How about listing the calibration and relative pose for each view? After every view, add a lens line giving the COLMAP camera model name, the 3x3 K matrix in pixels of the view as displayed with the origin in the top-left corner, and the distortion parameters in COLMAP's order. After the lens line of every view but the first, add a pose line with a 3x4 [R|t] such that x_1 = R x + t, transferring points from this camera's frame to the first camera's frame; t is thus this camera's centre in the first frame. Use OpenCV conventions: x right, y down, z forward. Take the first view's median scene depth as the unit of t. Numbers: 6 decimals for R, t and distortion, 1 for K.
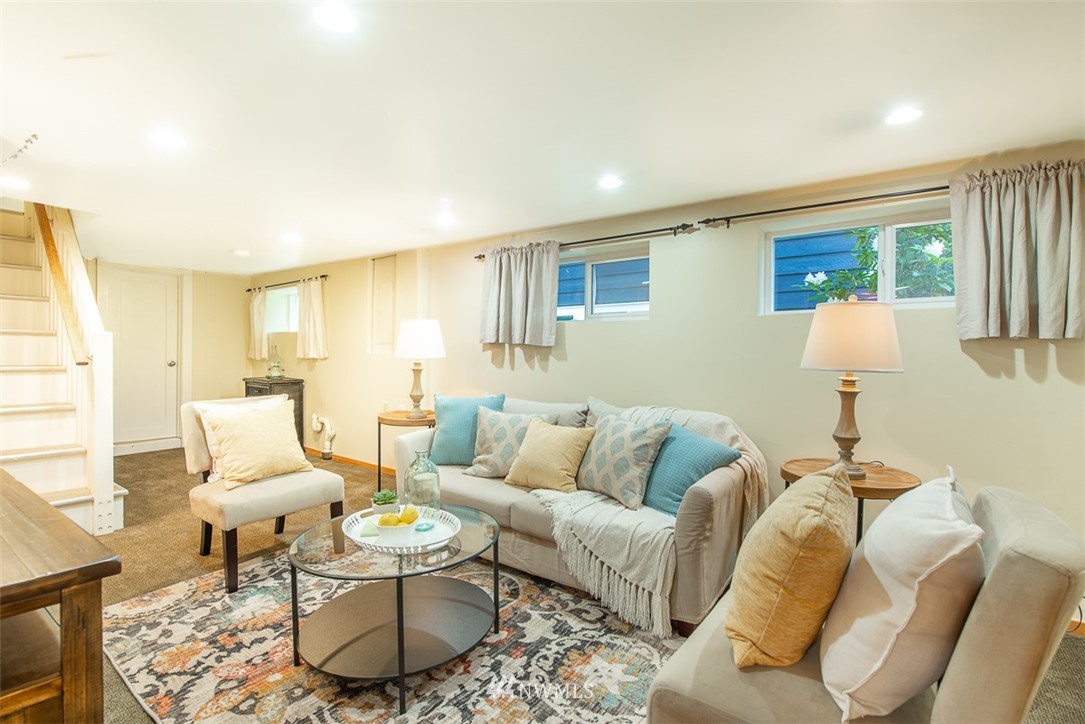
lens RADIAL K [[501.3, 0, 543.2], [0, 501.3, 359.2], [0, 0, 1]] dist [-0.000029, -0.000029]
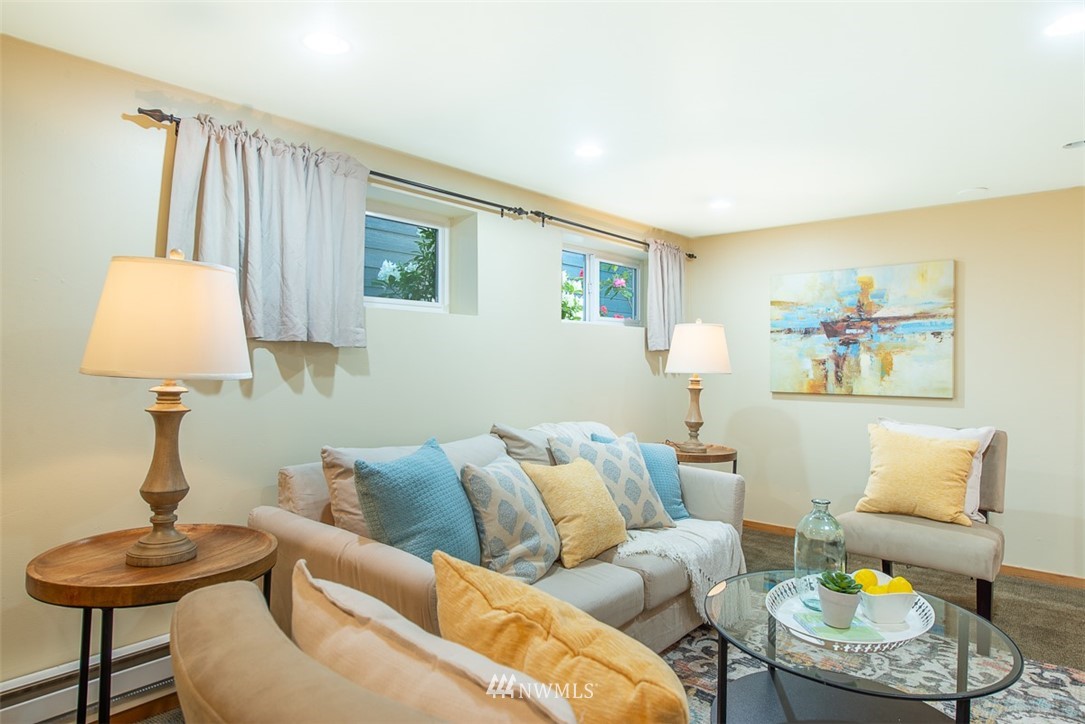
lens RADIAL K [[634.7, 0, 542.9], [0, 634.7, 364.2], [0, 0, 1]] dist [-0.000223, 0.000126]
pose [[0.081470, -0.009876, 0.996627, -0.649991], [0.008220, 0.999924, 0.009236, -0.012943], [-0.996642, 0.007440, 0.081545, 0.724649]]
